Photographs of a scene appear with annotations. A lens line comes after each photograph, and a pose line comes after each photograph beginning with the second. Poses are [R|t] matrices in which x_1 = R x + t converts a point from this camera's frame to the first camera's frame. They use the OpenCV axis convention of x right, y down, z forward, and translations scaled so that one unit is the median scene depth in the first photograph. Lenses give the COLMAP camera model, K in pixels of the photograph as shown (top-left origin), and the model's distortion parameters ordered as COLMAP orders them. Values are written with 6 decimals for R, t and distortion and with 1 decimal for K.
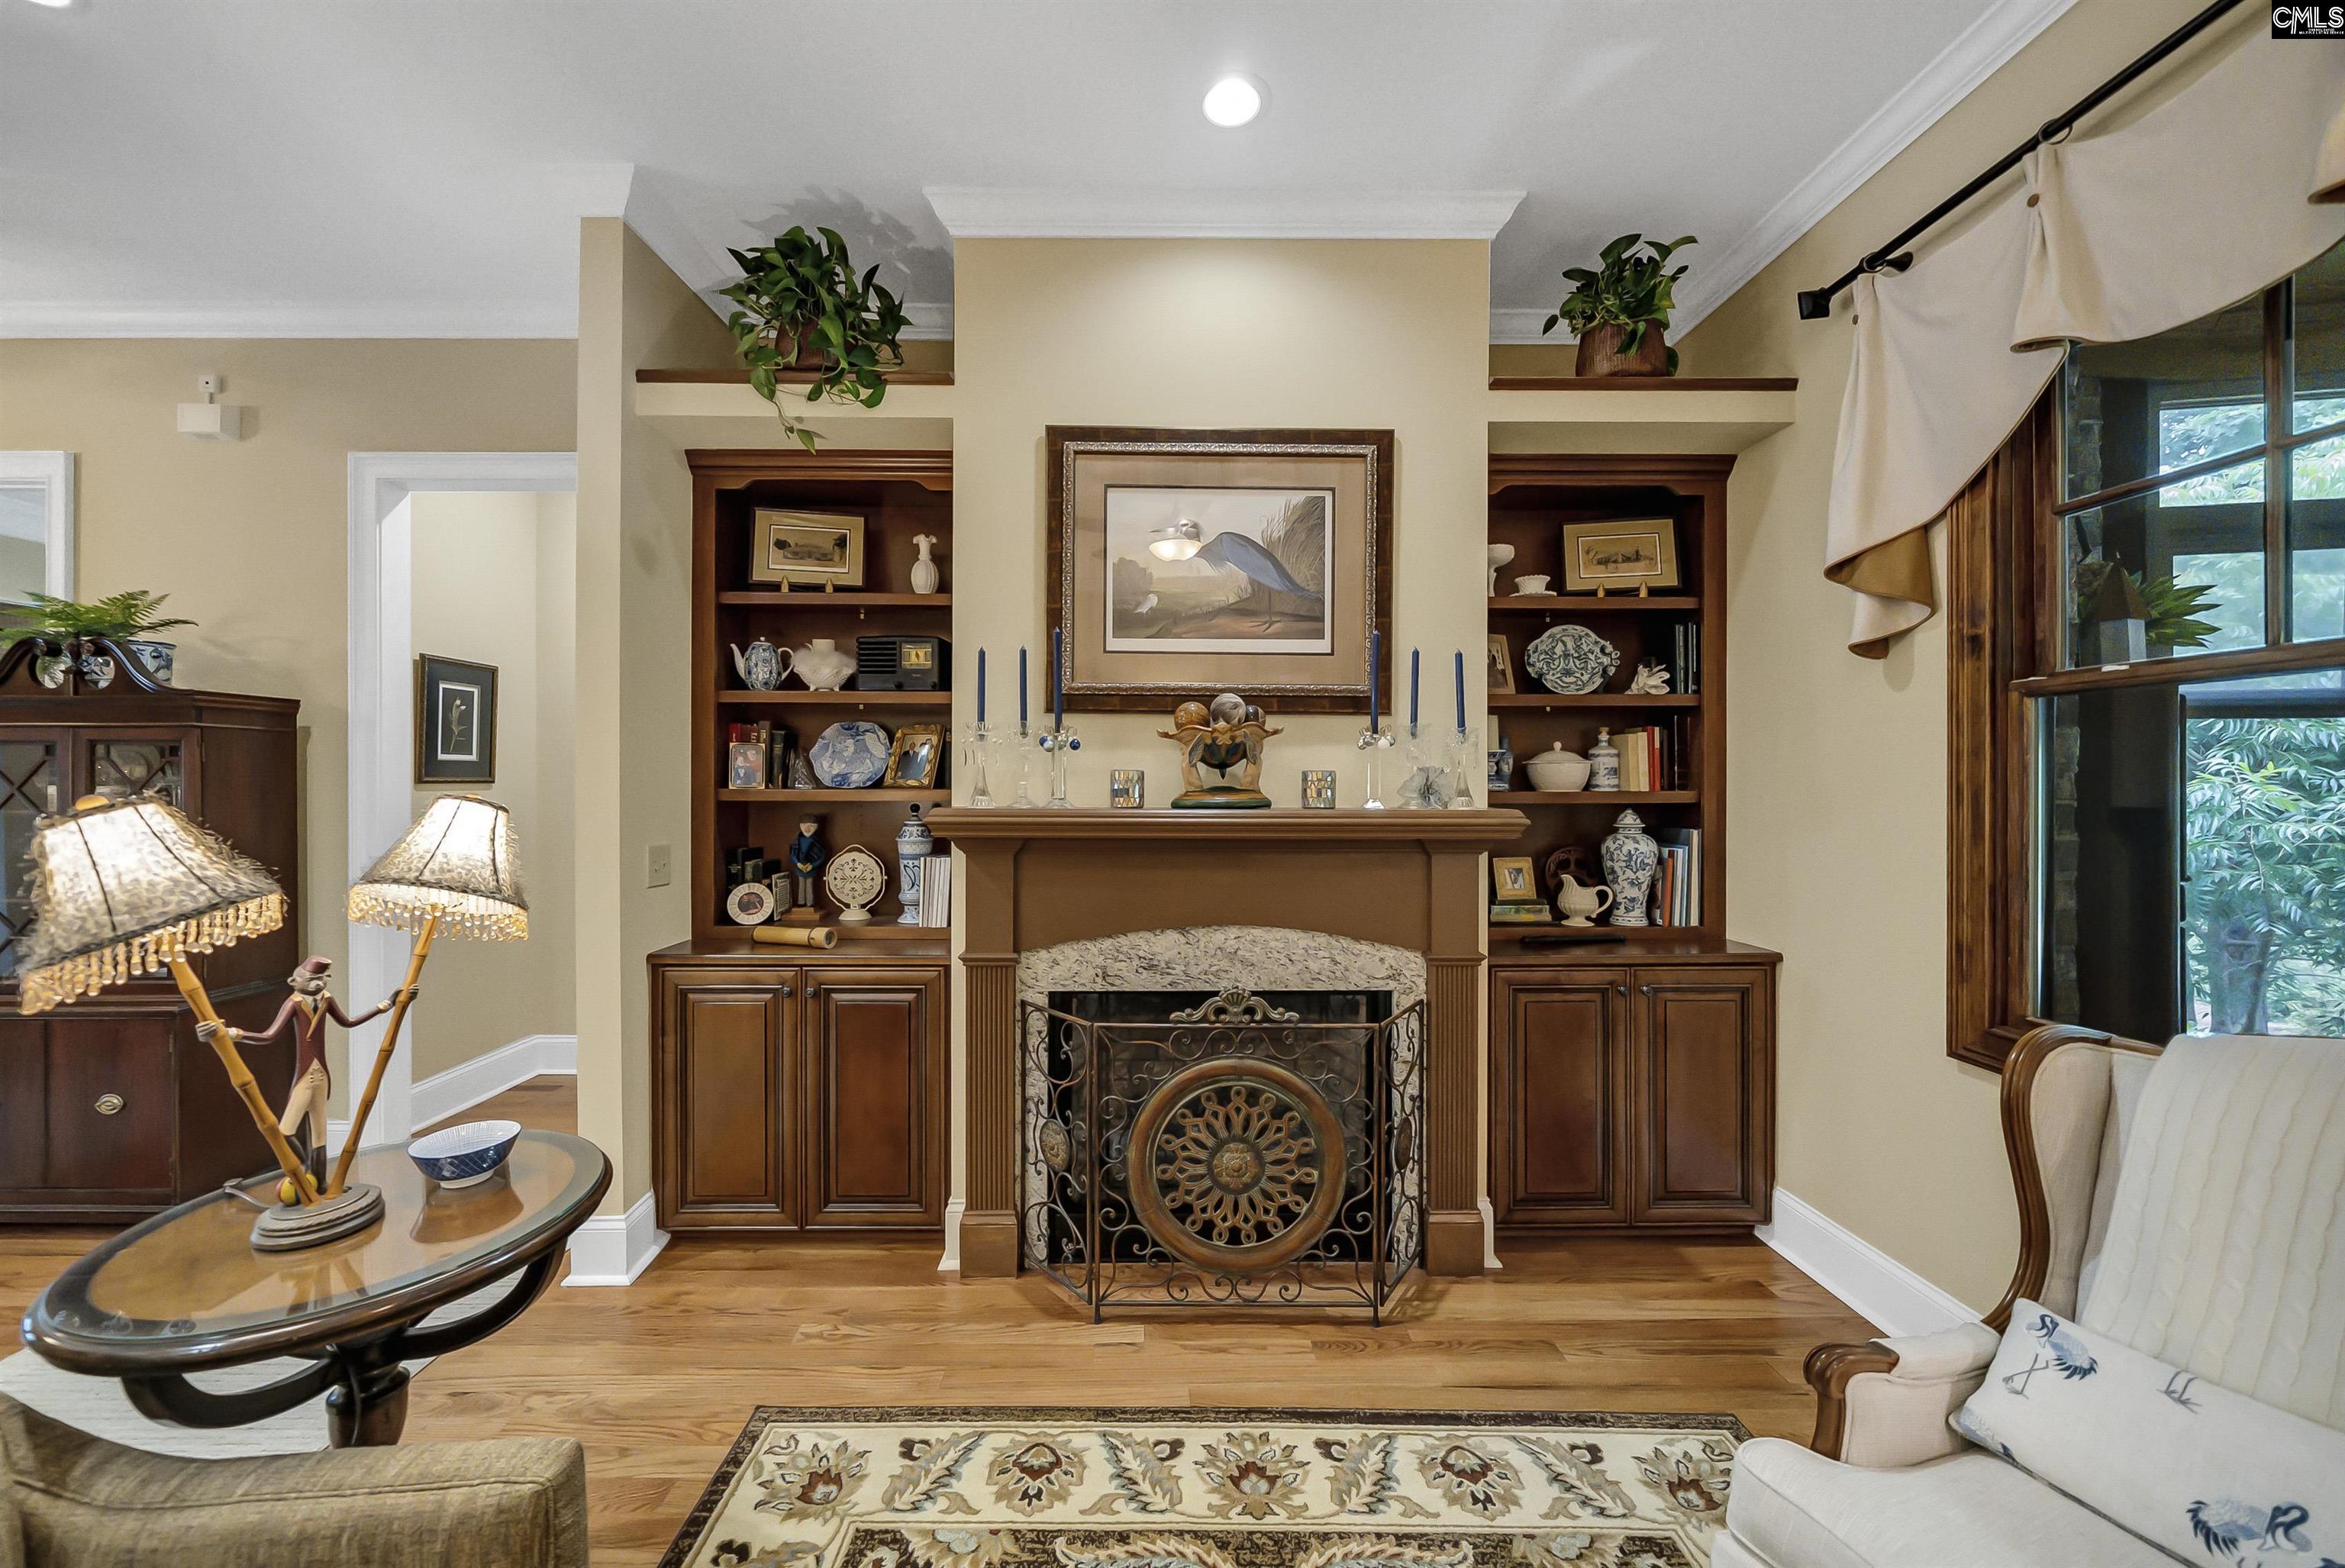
lens RADIAL K [[891.8, 0, 1164.6], [0, 891.8, 784.0], [0, 0, 1]] dist [-0.002827, -0.000251]
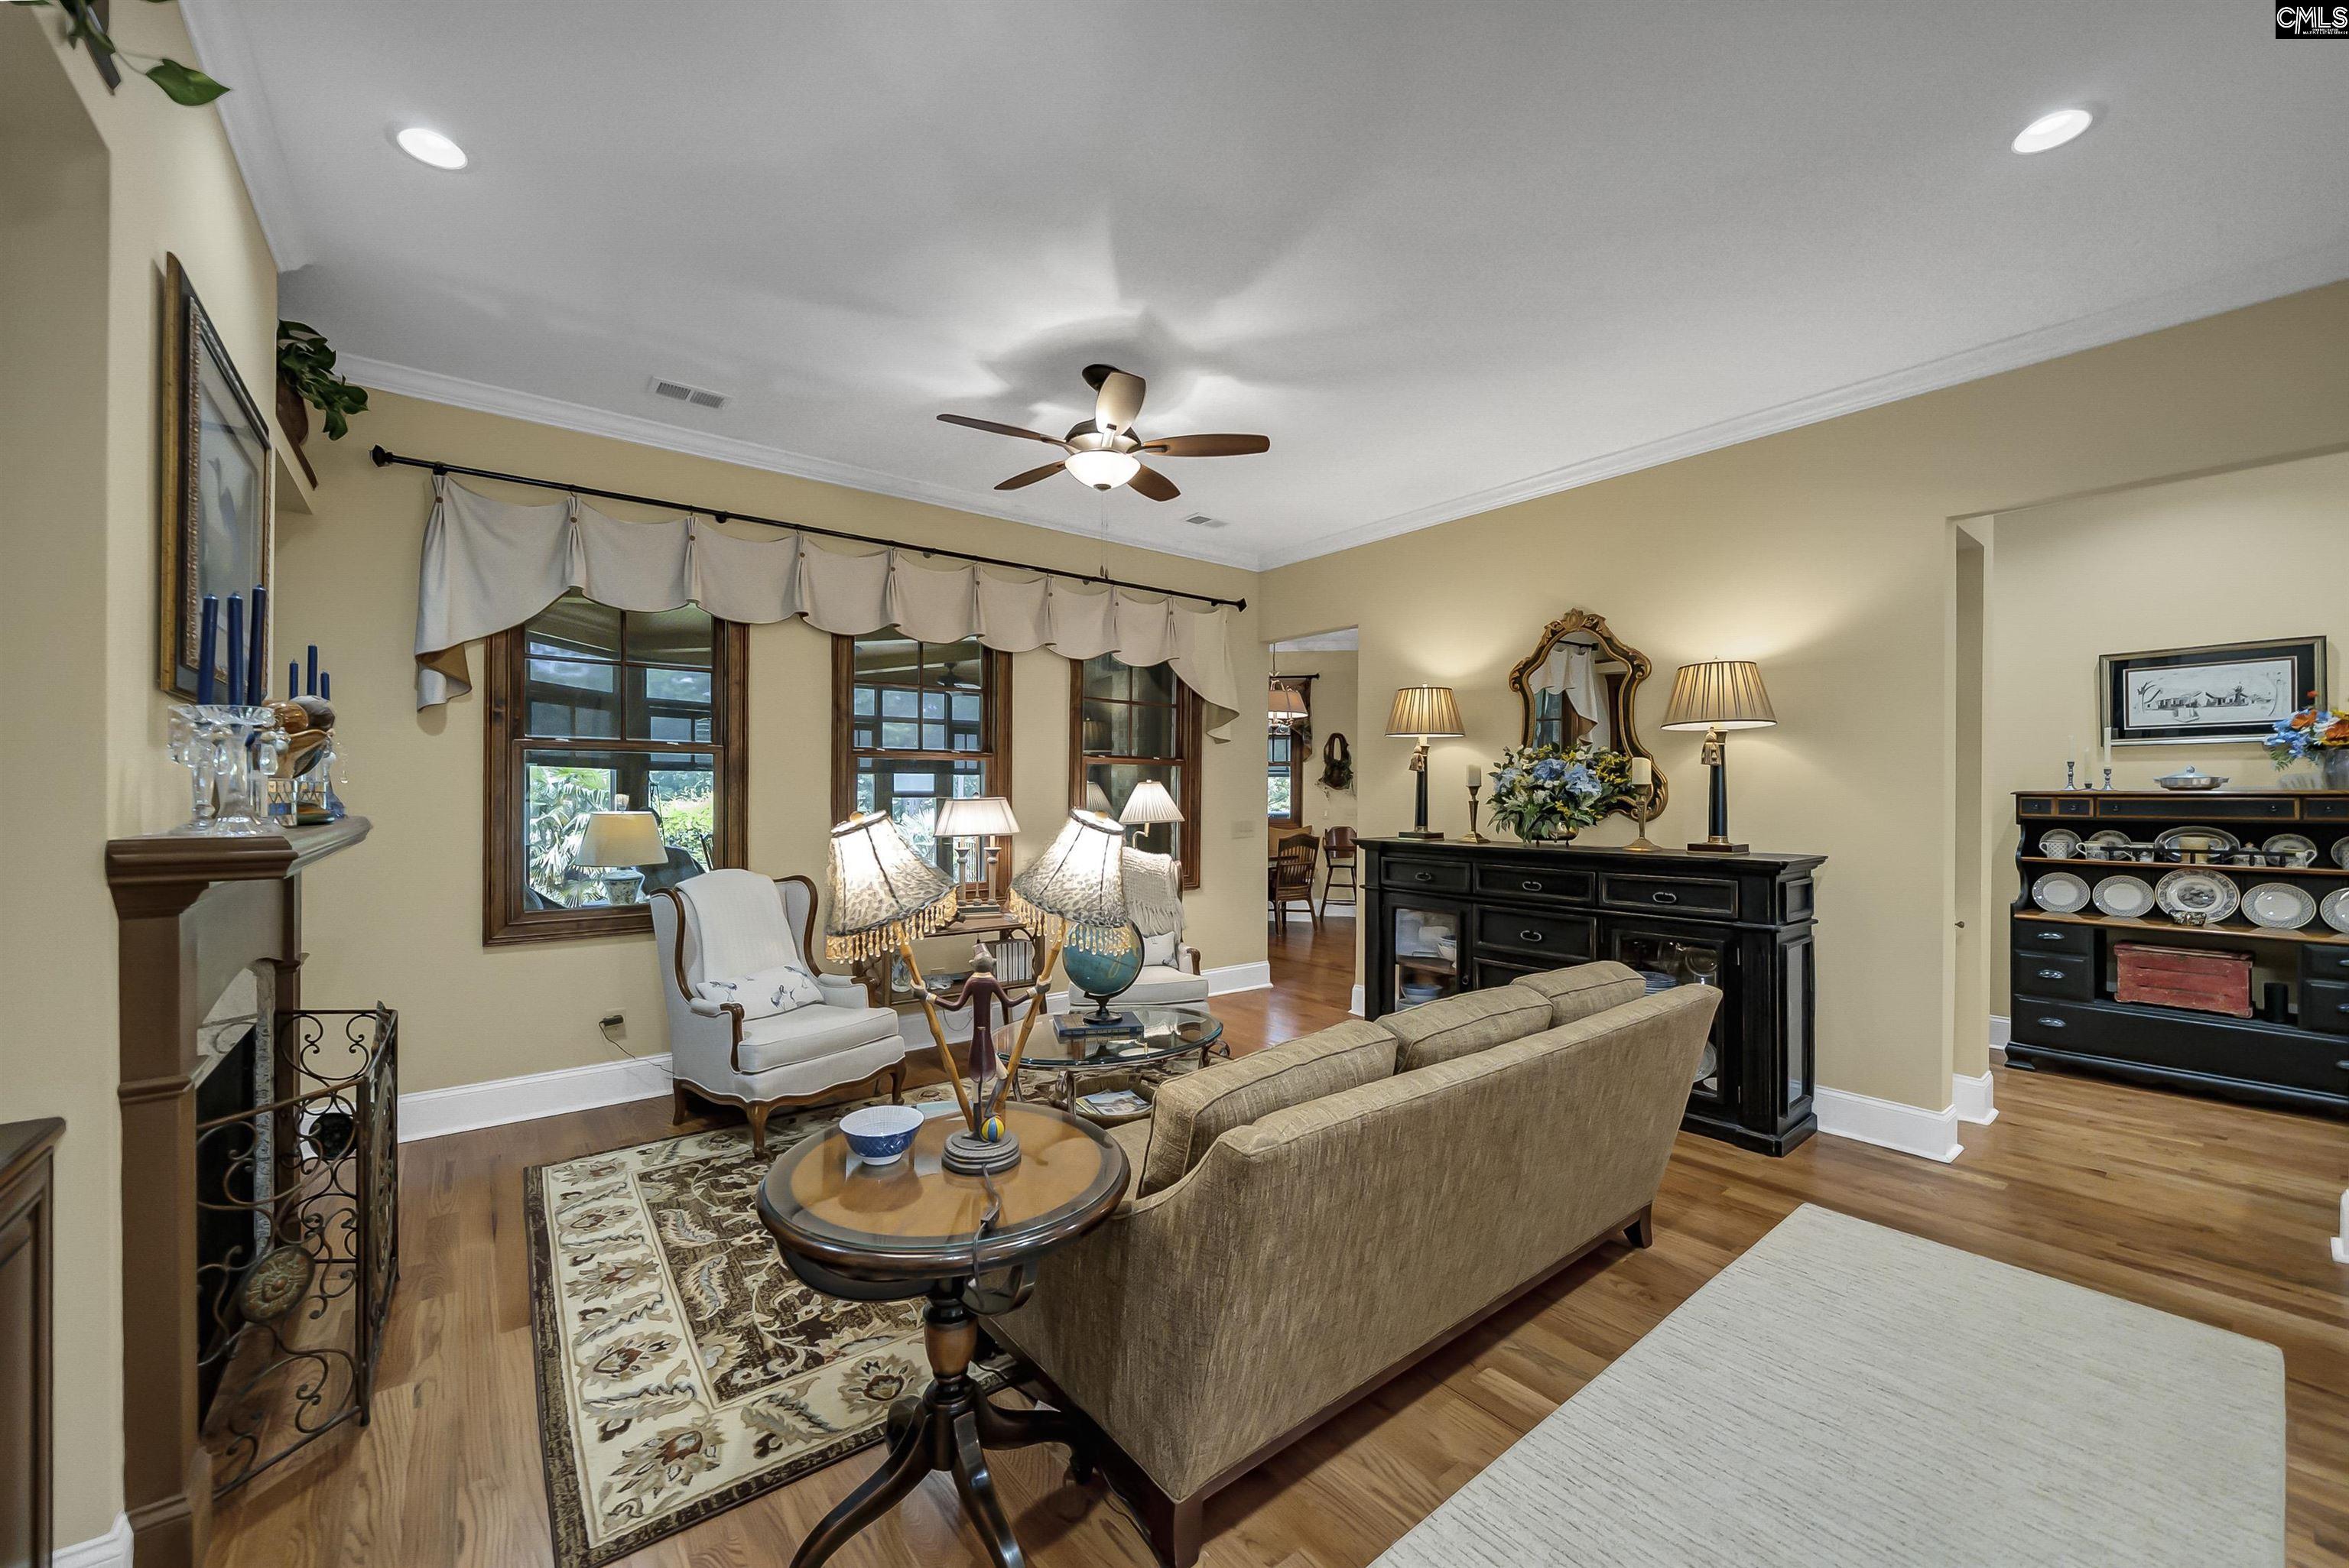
lens RADIAL K [[893.2, 0, 1166.6], [0, 893.2, 784.0], [0, 0, 1]] dist [-0.002827, -0.000251]
pose [[-0.613840, 0.005398, 0.789412, -1.078262], [-0.000825, 0.999972, -0.007479, -0.004573], [-0.789430, -0.005243, -0.613818, 0.807245]]
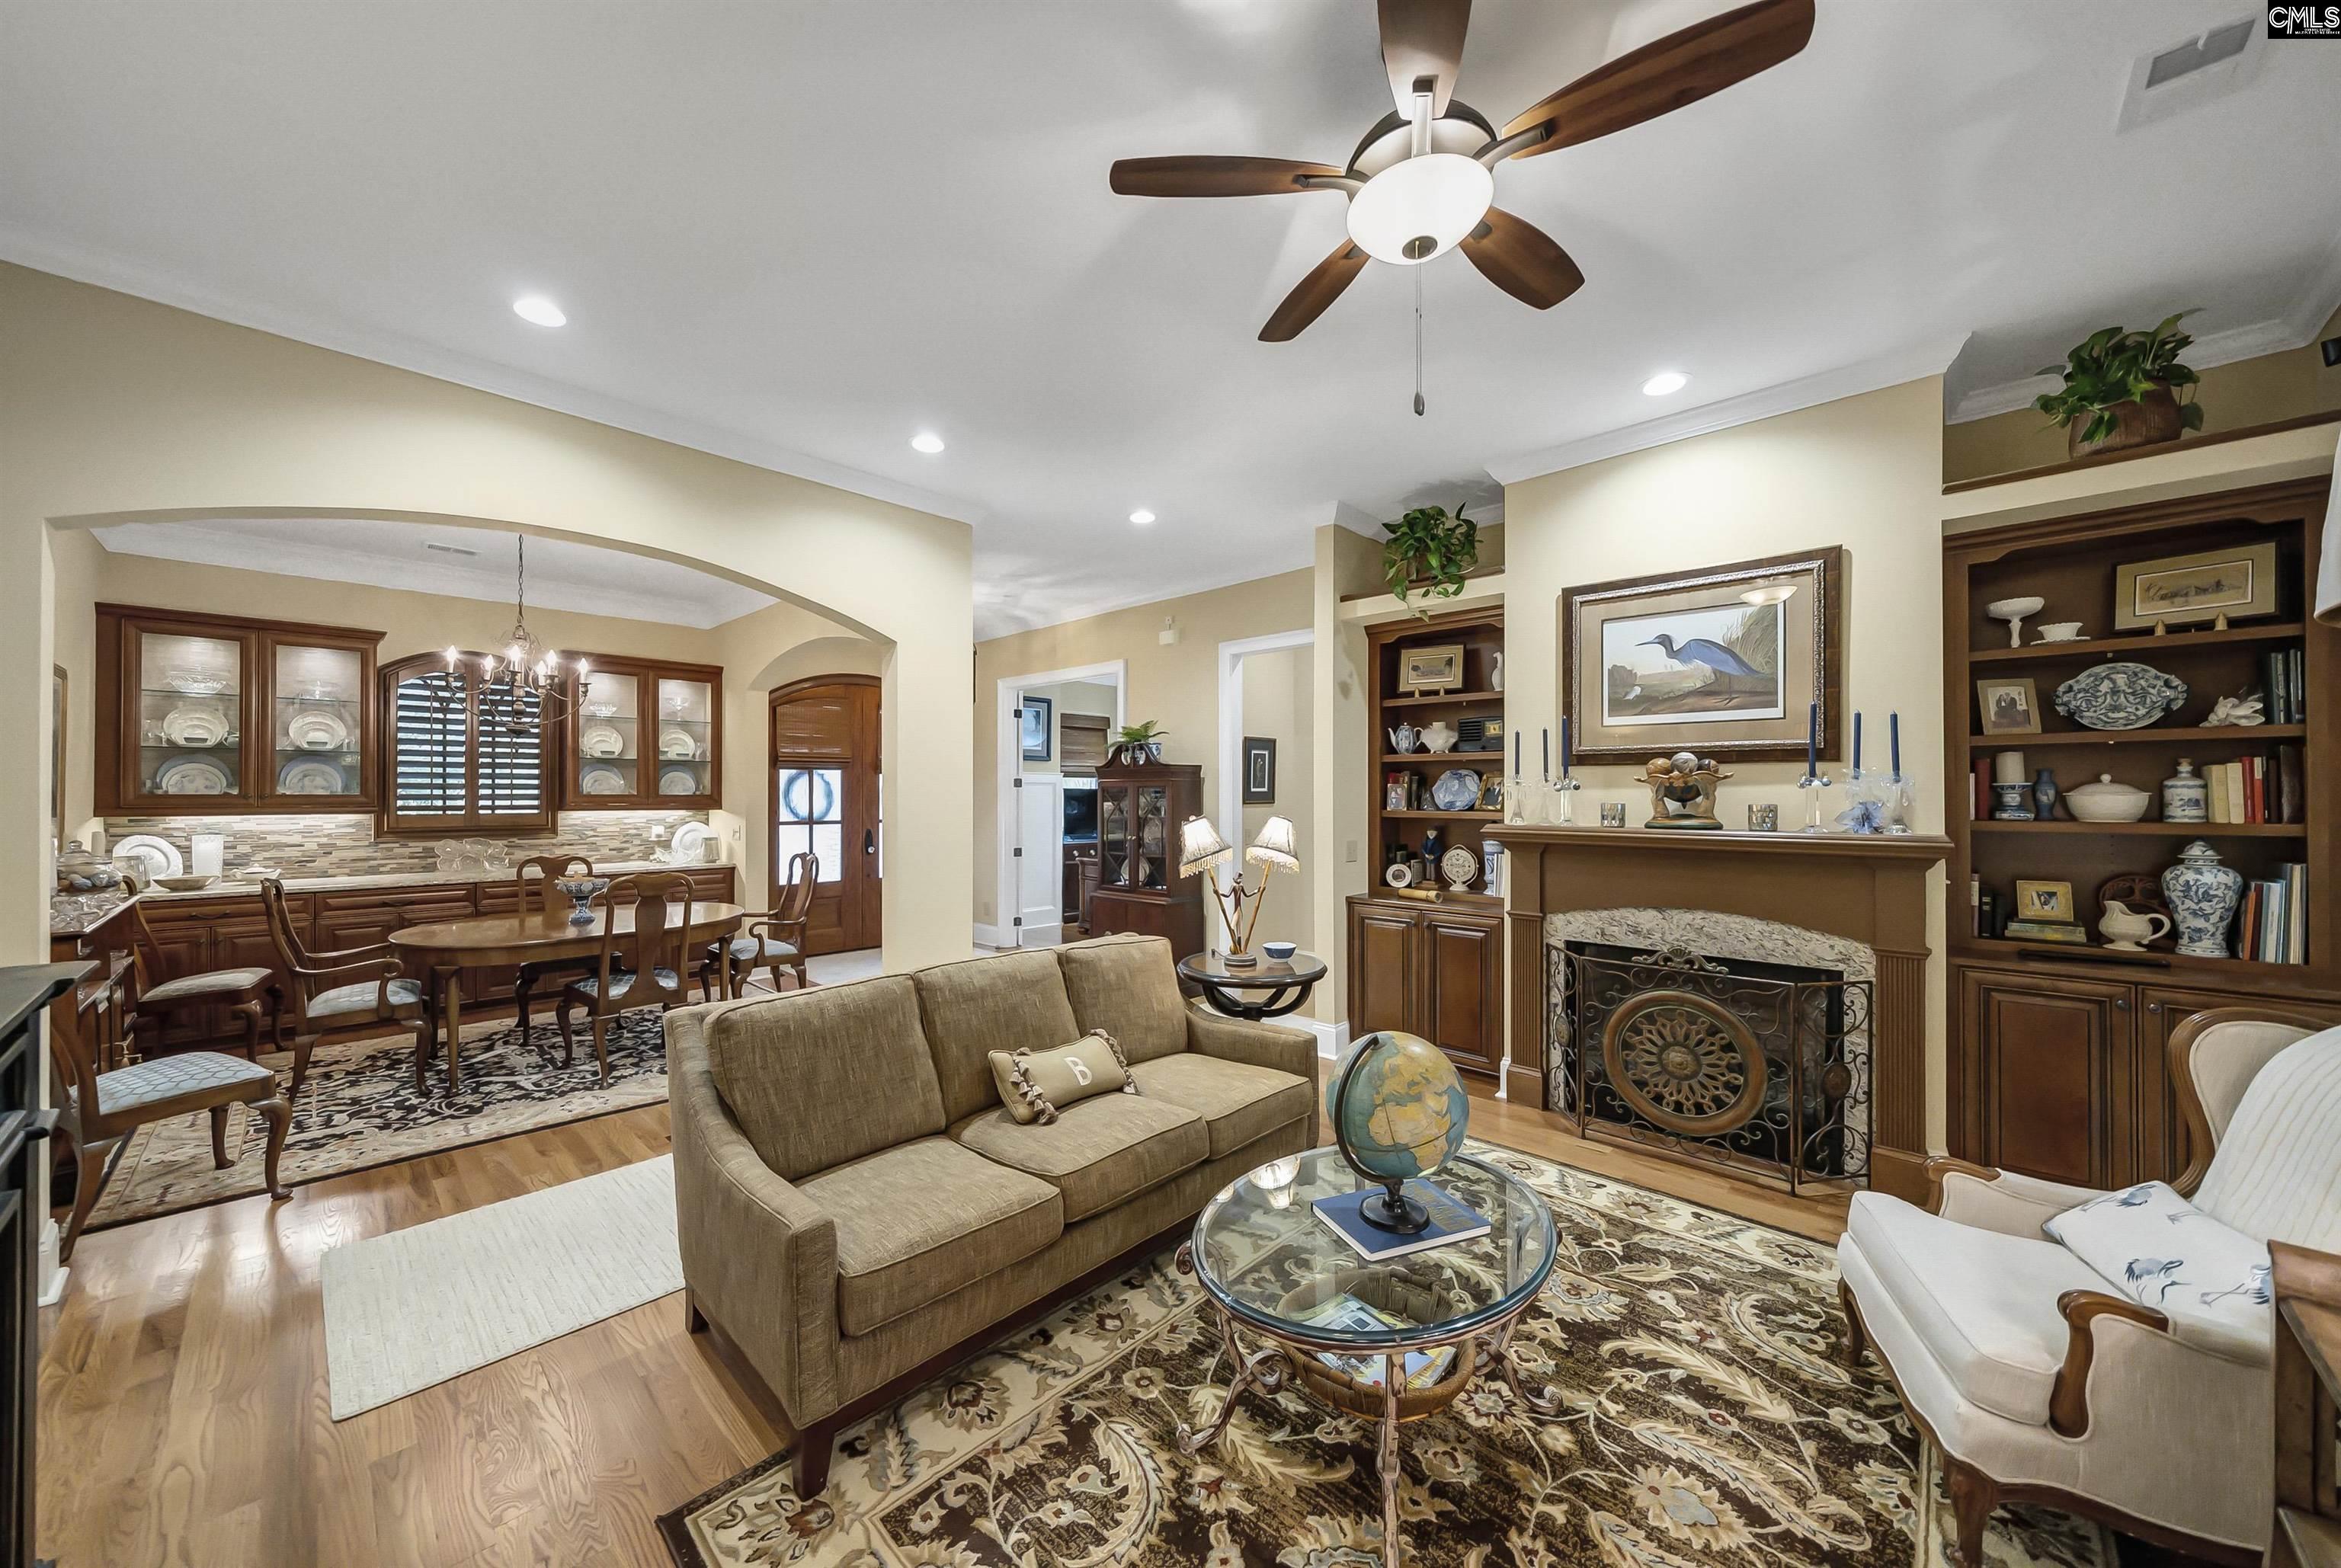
lens RADIAL K [[824.4, 0, 1149.3], [0, 824.4, 785.8], [0, 0, 1]] dist [-0.017296, 0.000036]
pose [[0.711182, -0.007807, -0.702965, 0.374056], [-0.001051, 0.999925, -0.012168, -0.025853], [0.703007, 0.009393, 0.711120, -0.572535]]
